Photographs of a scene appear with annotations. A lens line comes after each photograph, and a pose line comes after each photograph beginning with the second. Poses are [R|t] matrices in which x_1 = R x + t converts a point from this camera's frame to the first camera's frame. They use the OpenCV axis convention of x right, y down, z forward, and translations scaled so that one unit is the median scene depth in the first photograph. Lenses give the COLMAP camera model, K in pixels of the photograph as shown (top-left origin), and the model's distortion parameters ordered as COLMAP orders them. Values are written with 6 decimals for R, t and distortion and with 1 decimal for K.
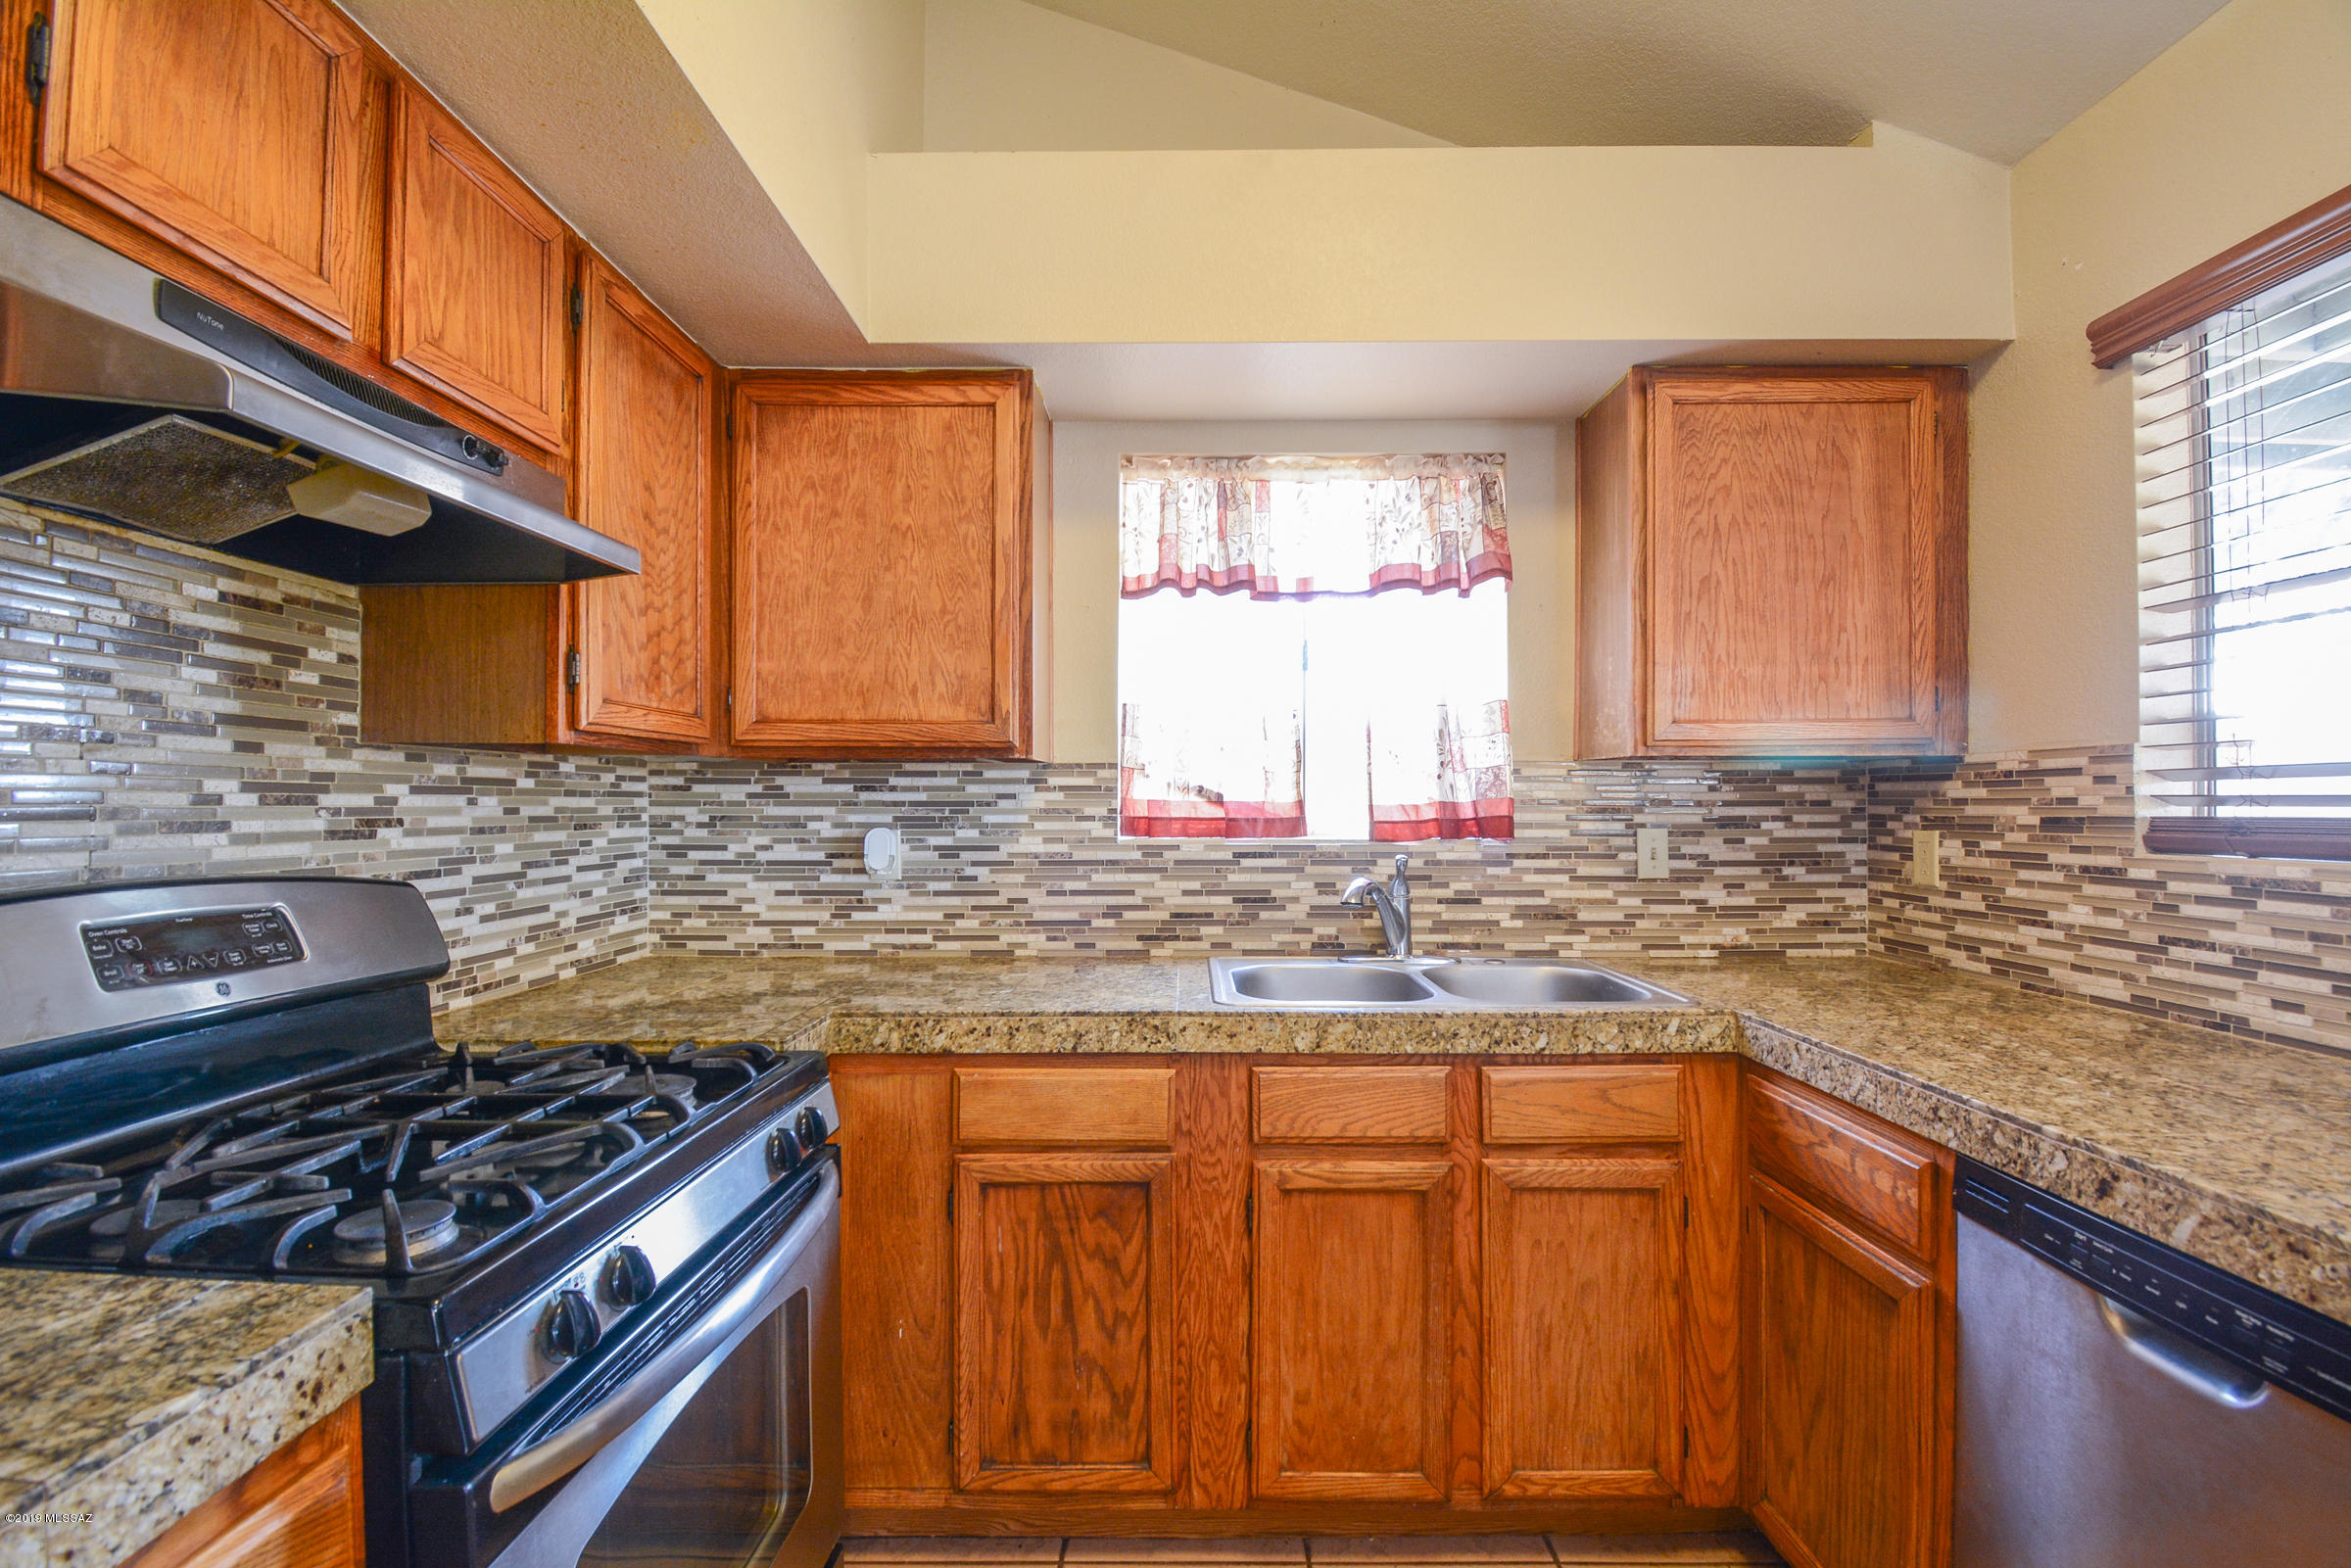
lens RADIAL K [[1080.7, 0, 1207.1], [0, 1080.7, 795.3], [0, 0, 1]] dist [0.005339, -0.003926]
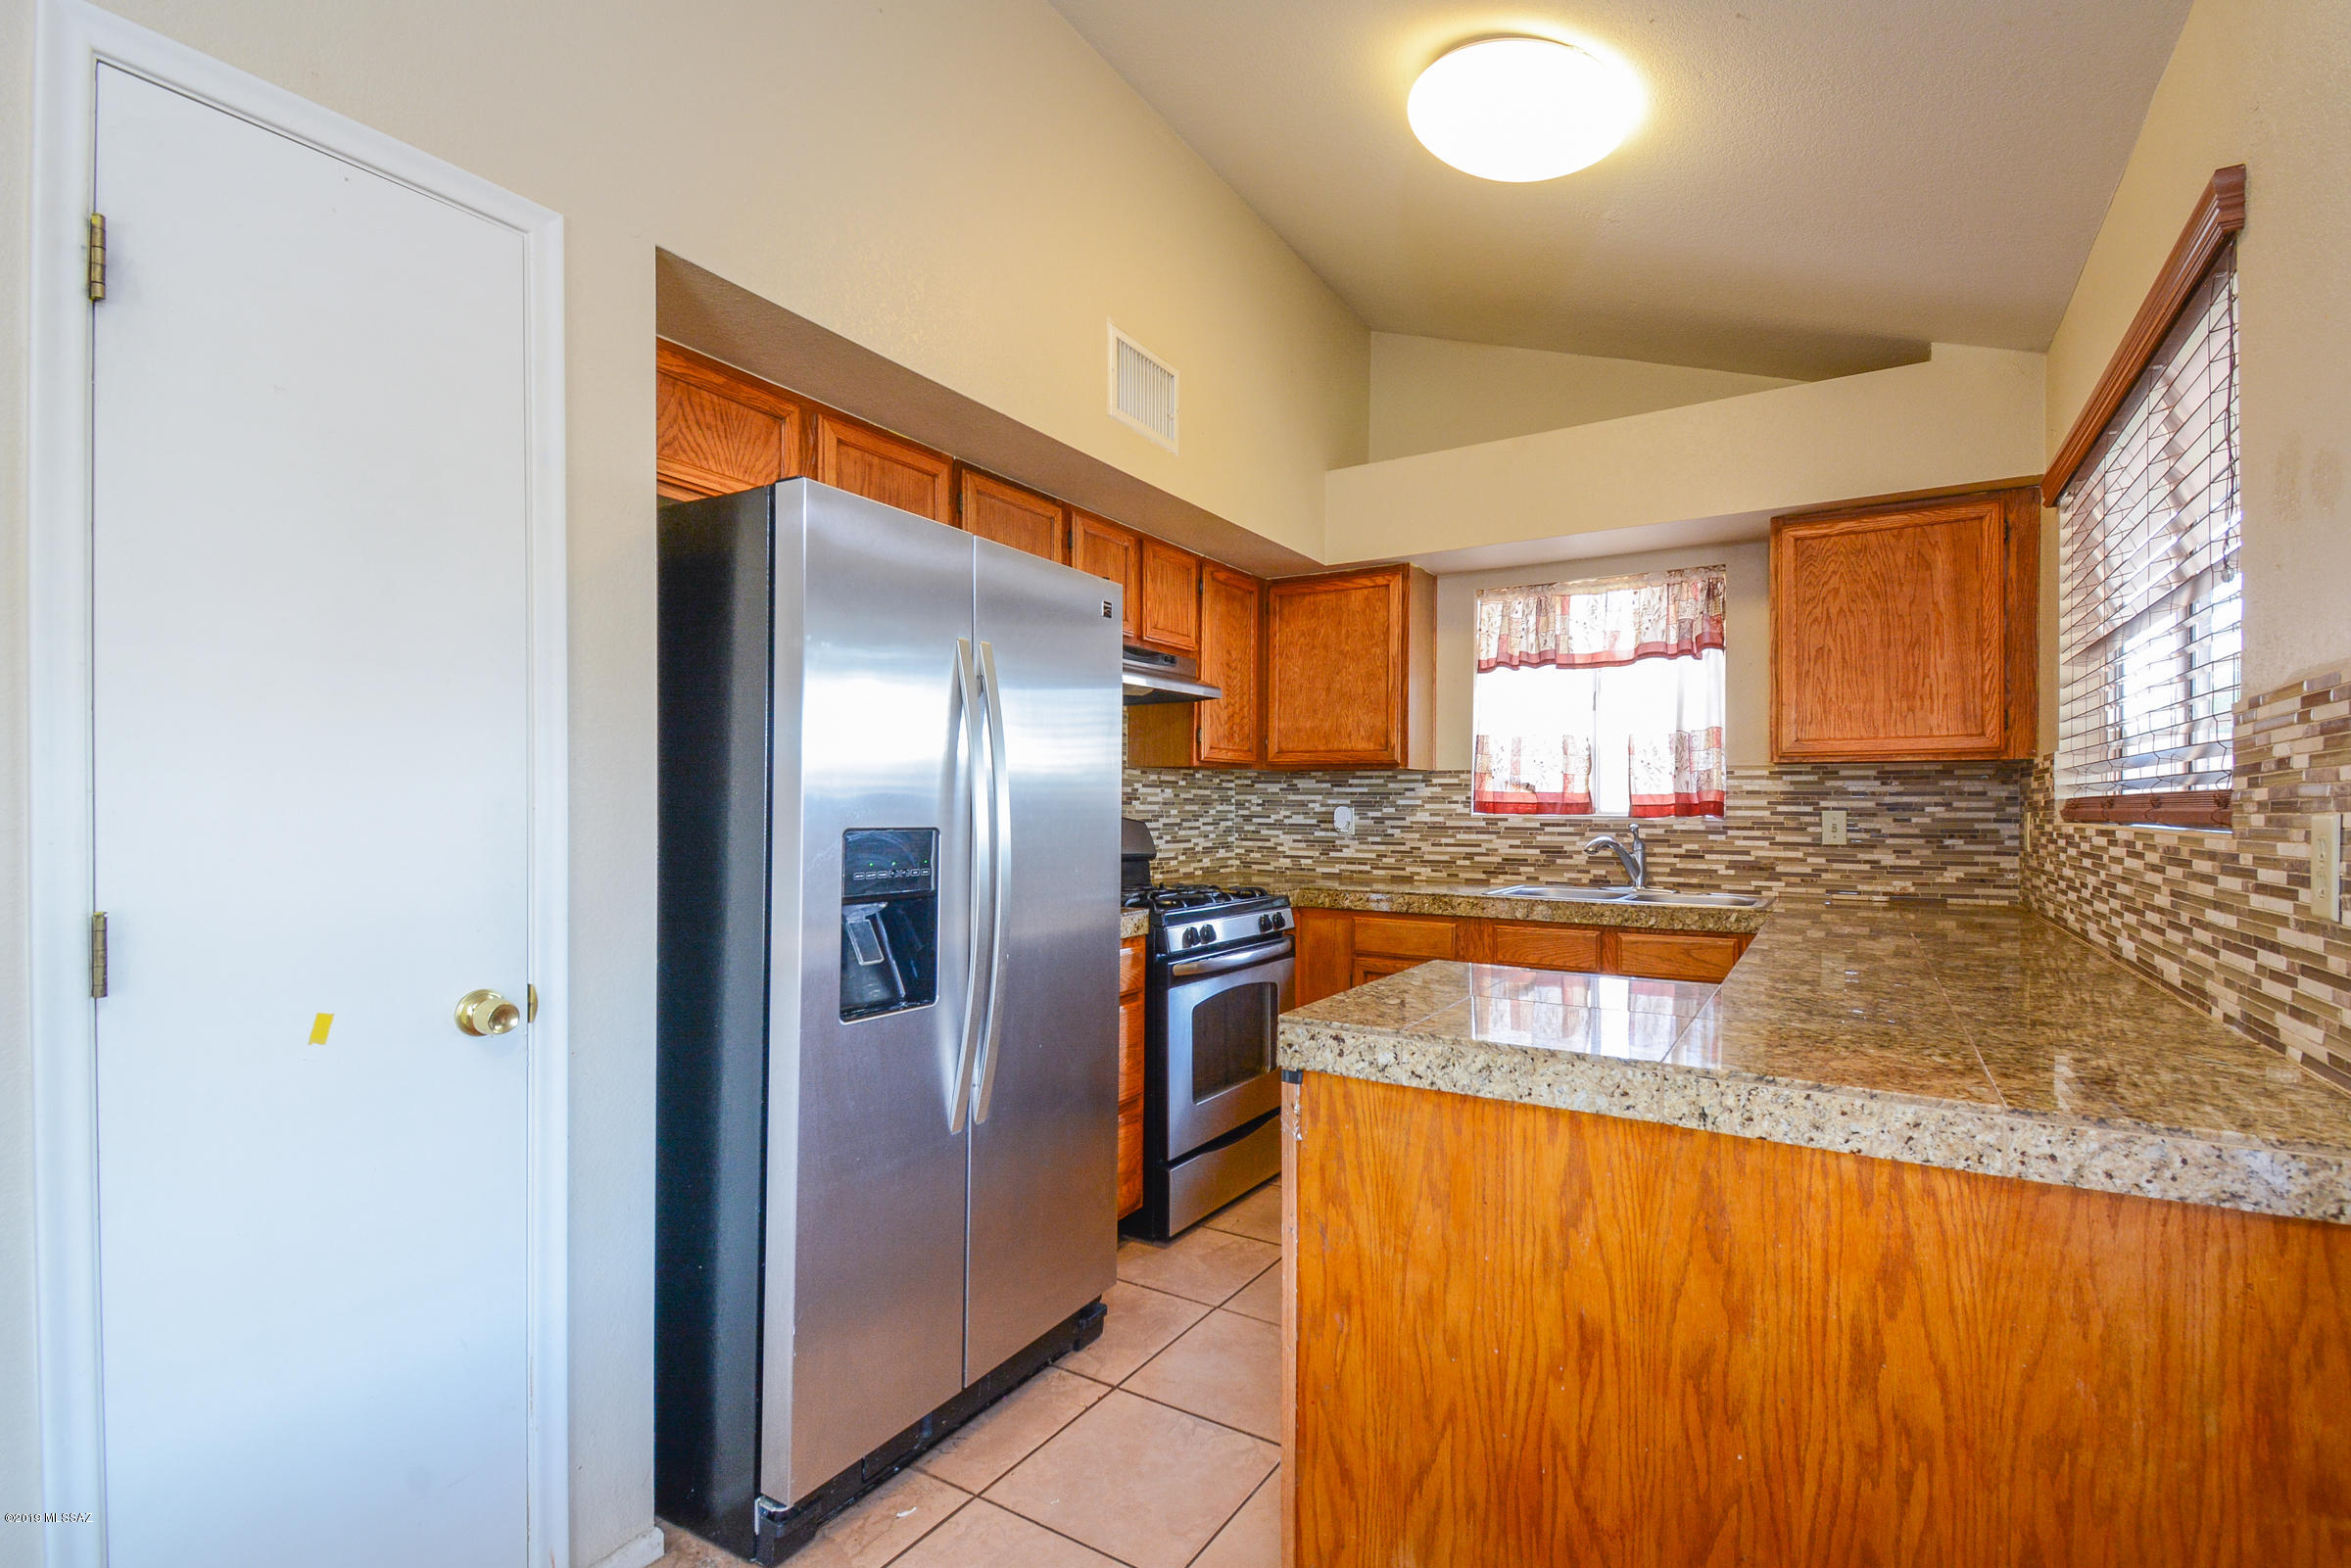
lens RADIAL K [[1080.7, 0, 1176.9], [0, 1080.7, 797.4], [0, 0, 1]] dist [0.005339, -0.003926]
pose [[0.843472, 0.001977, -0.537169, 0.506214], [-0.002457, 0.999997, -0.000177, 0.017119], [0.537167, 0.001469, 0.843474, -0.802321]]
